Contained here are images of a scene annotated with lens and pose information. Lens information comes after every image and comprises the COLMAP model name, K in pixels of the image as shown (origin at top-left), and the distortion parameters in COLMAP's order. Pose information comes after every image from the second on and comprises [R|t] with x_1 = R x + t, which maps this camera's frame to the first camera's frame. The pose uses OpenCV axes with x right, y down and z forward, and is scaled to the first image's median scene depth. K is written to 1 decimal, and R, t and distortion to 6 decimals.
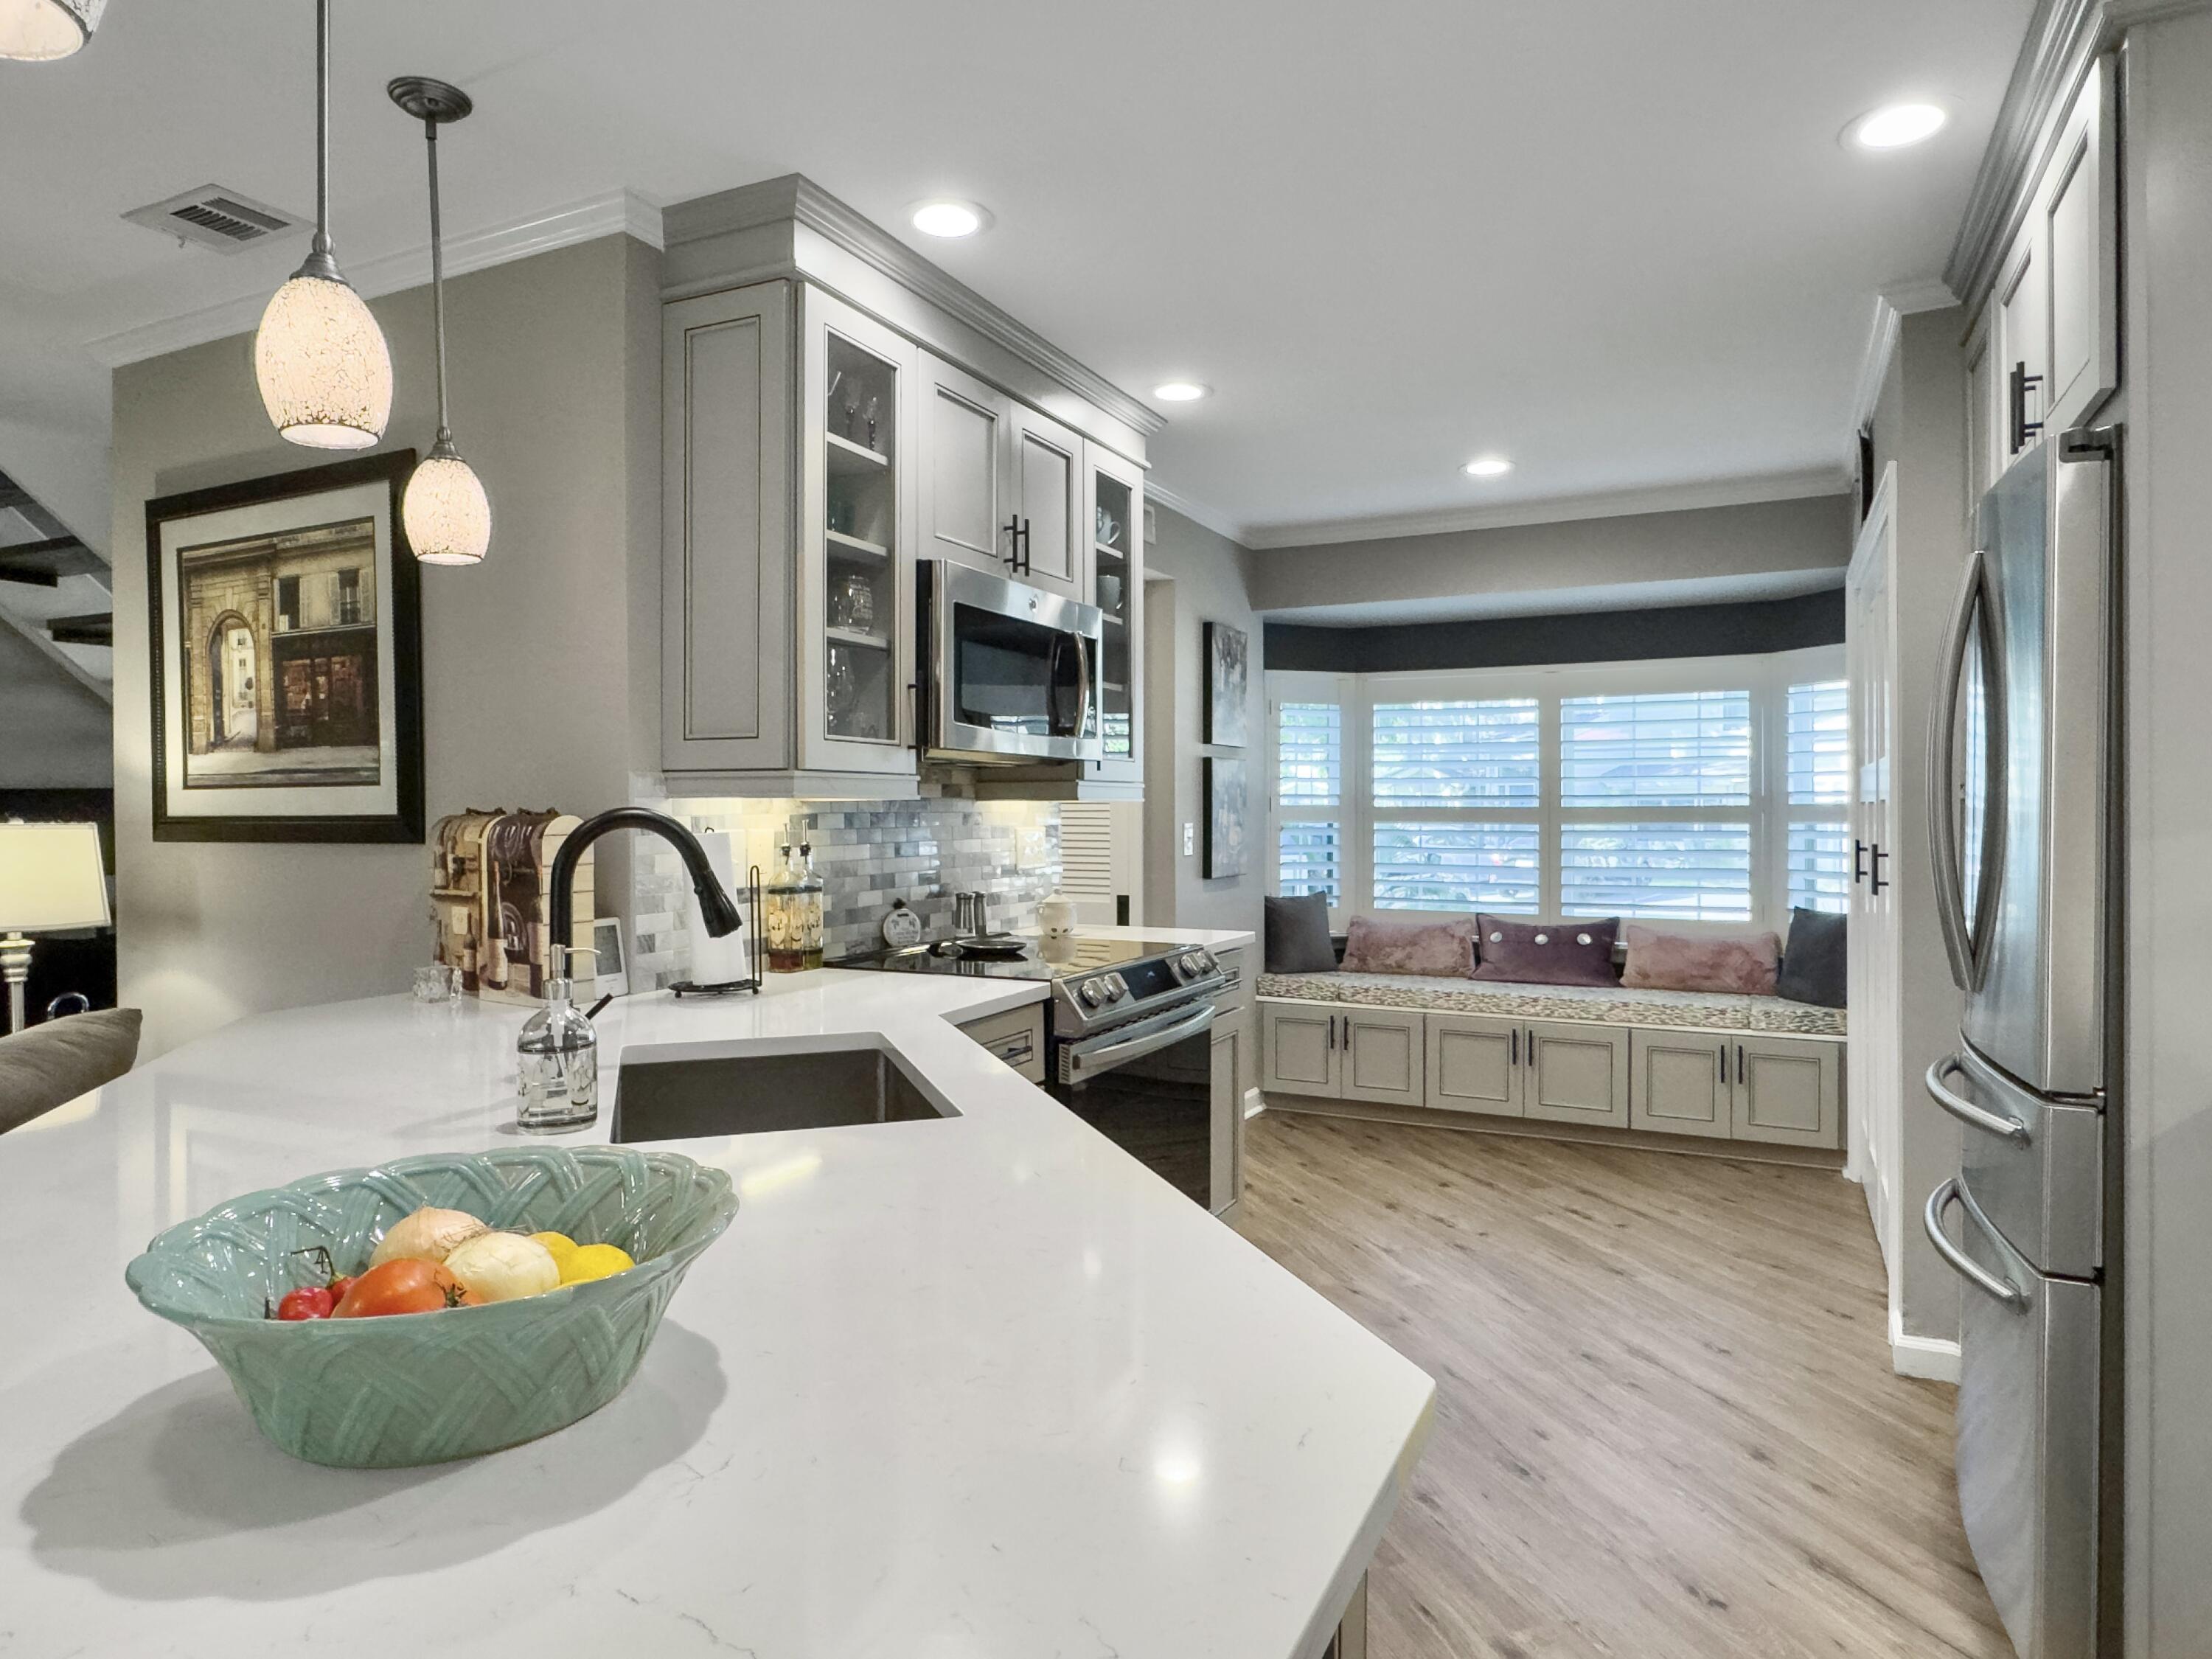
lens RADIAL K [[1296.0, 0, 1101.5], [0, 1296.0, 817.9], [0, 0, 1]] dist [-0.001321, 0.000290]
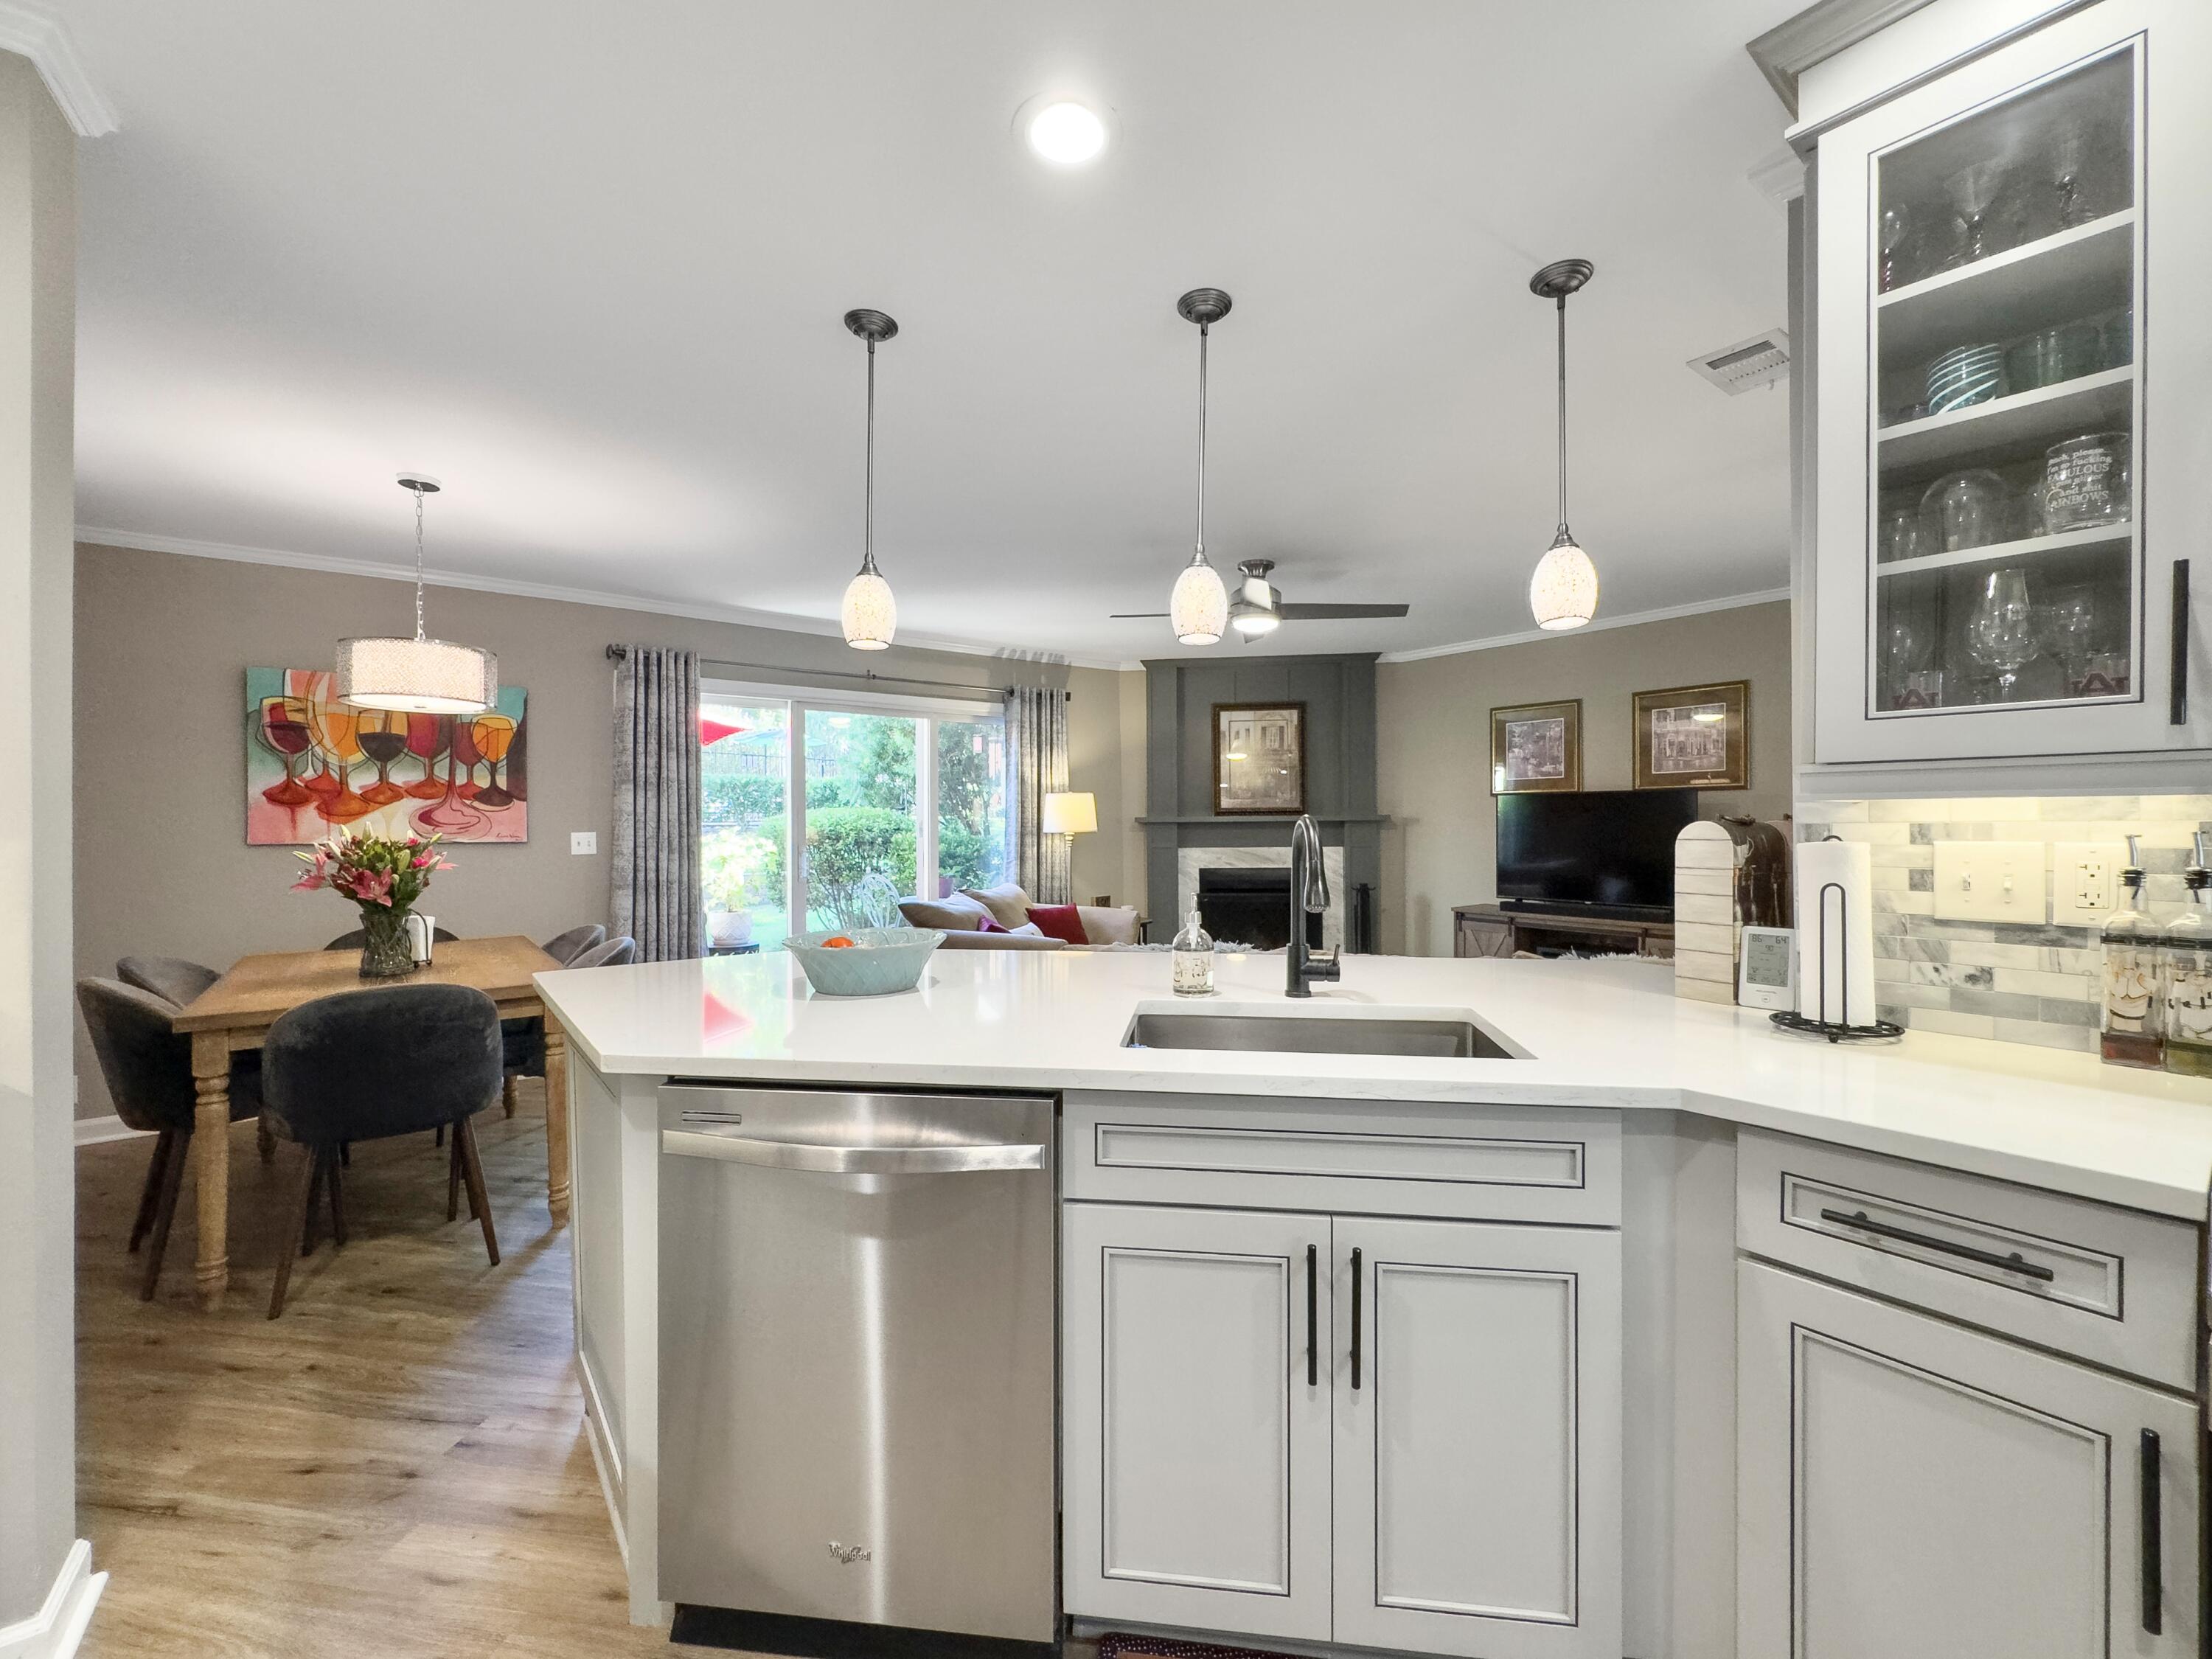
lens RADIAL K [[914.2, 0, 1100.8], [0, 914.2, 825.6], [0, 0, 1]] dist [0.000288, -0.000161]
pose [[-0.442138, 0.006679, -0.896922, 0.330326], [-0.003774, 0.999950, 0.009306, -0.002370], [0.896939, 0.007500, -0.442090, 0.619341]]
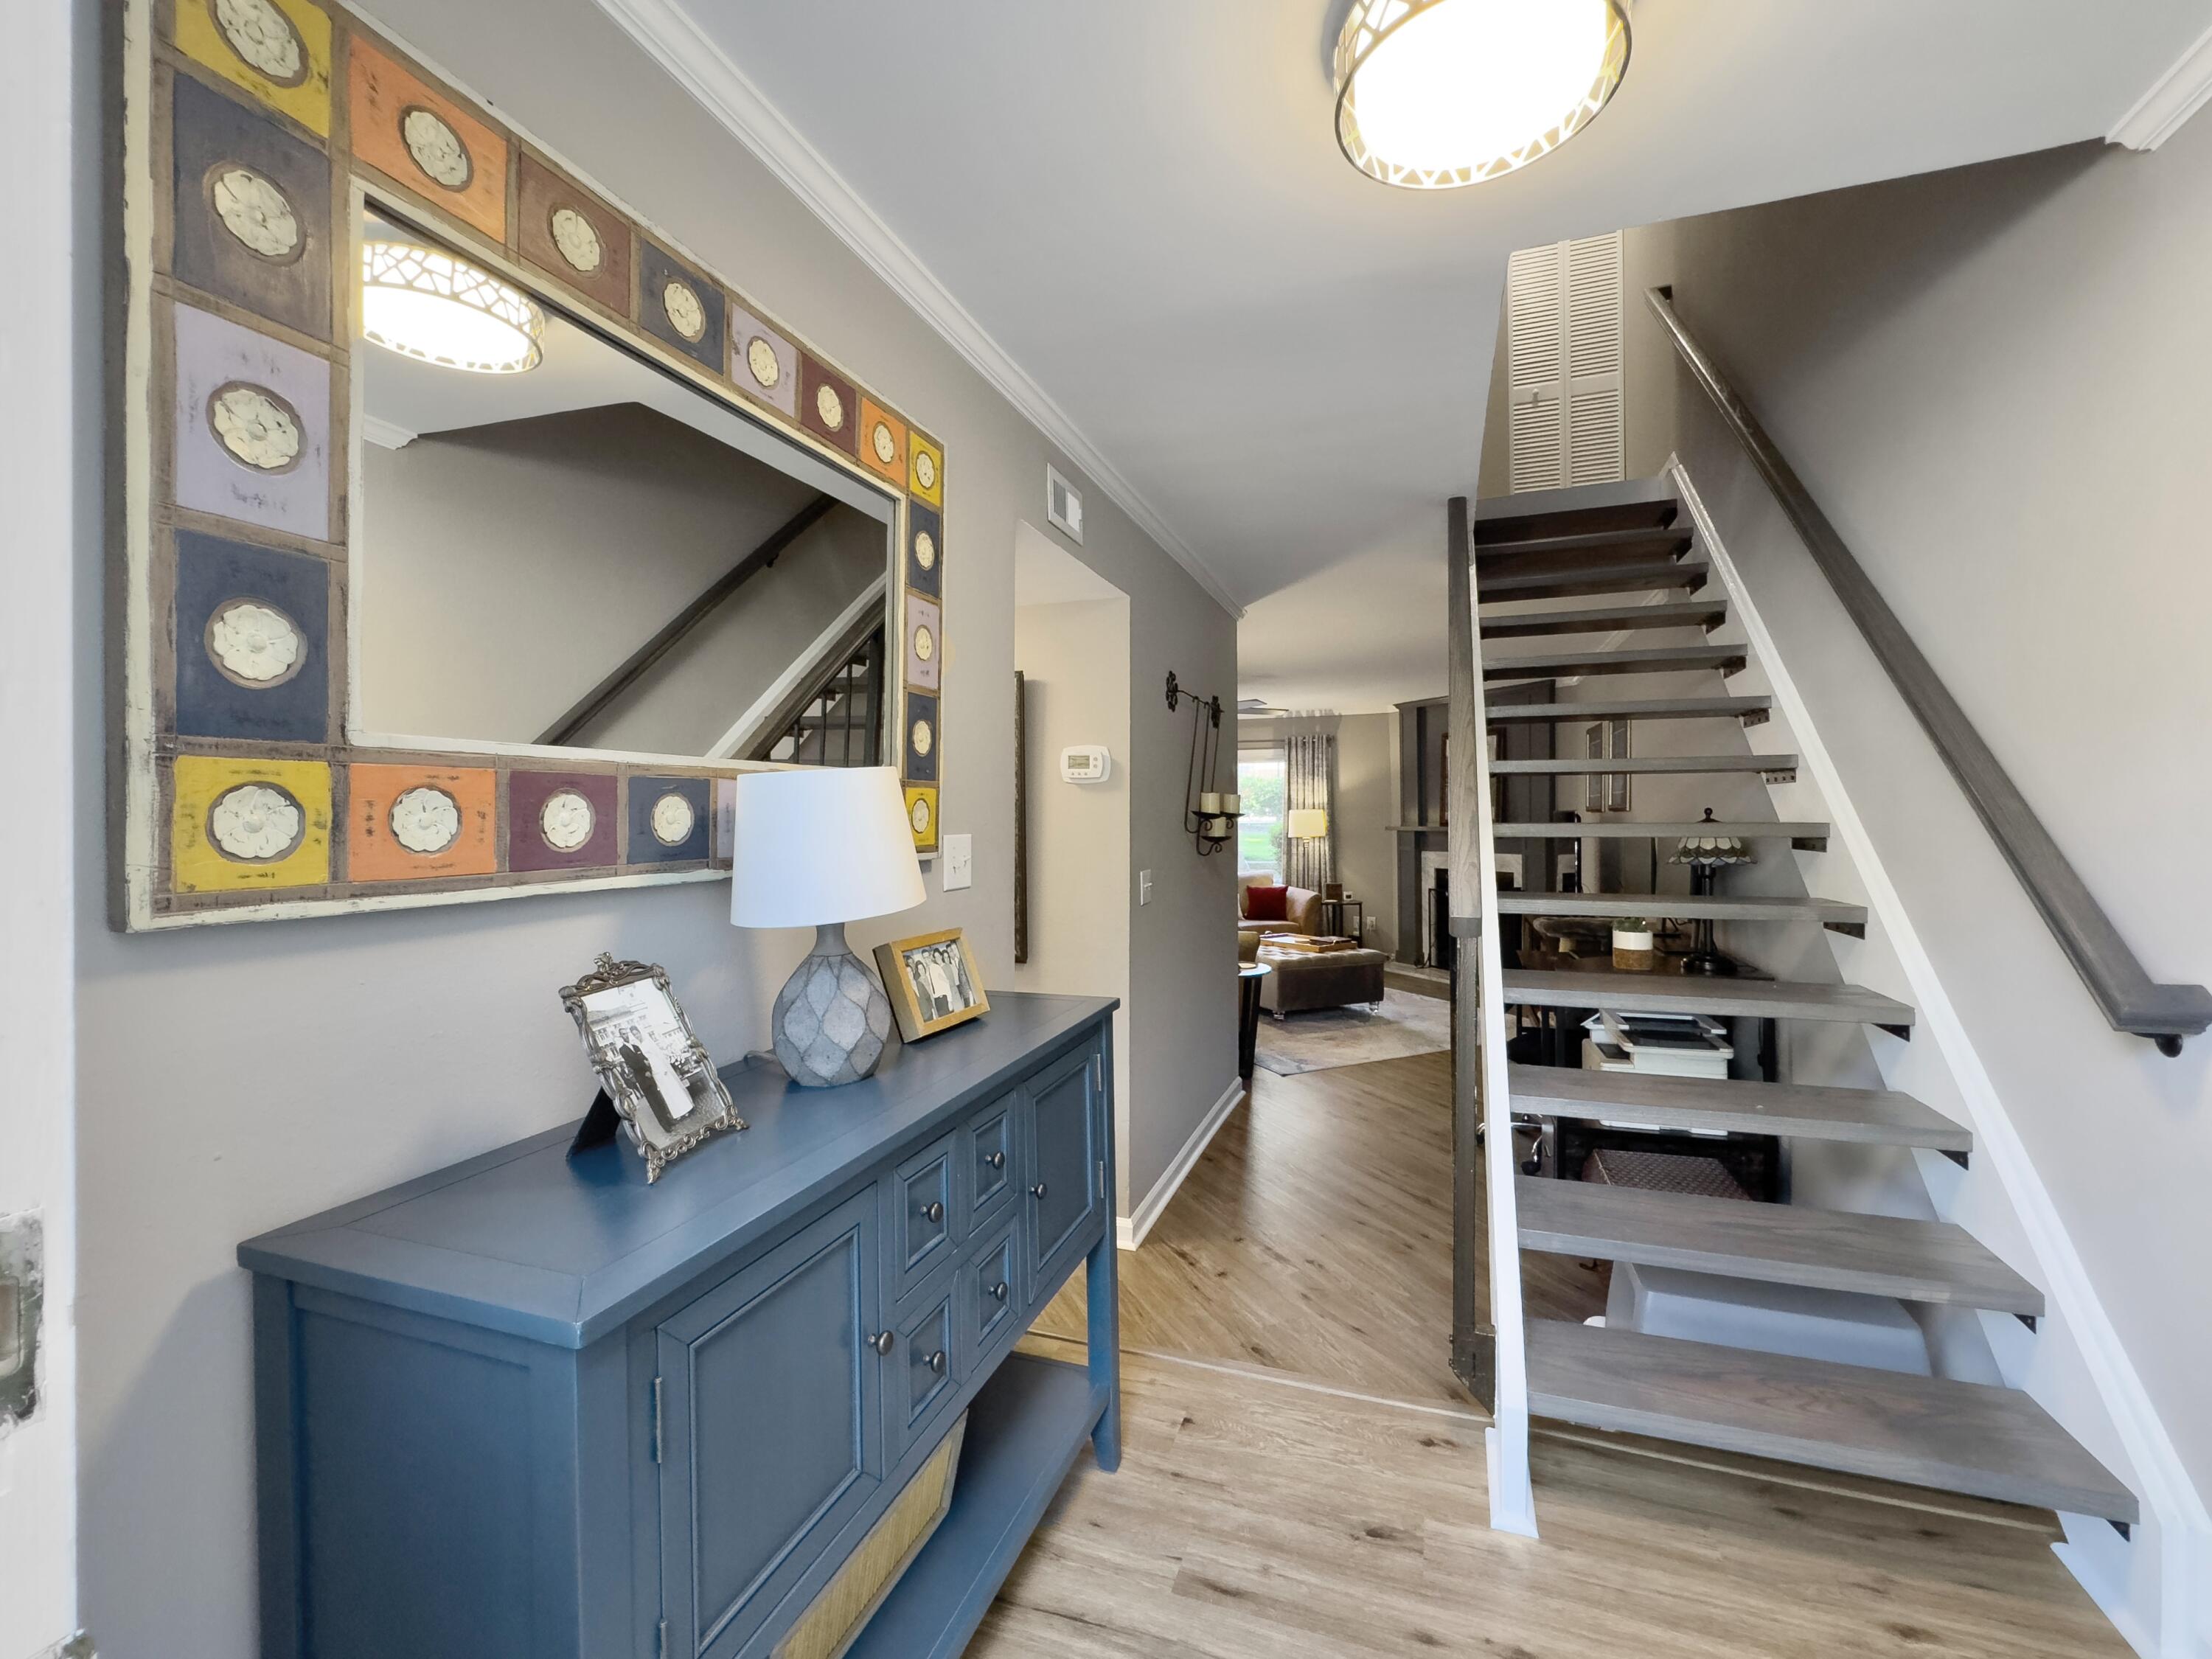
lens RADIAL K [[914.2, 0, 1100.8], [0, 914.2, 825.6], [0, 0, 1]] dist [0.000288, -0.000161]
pose [[-0.990831, 0.003513, -0.135060, -0.335700], [0.002303, 0.999956, 0.009113, -0.029347], [0.135086, 0.008718, -0.990796, 2.245829]]
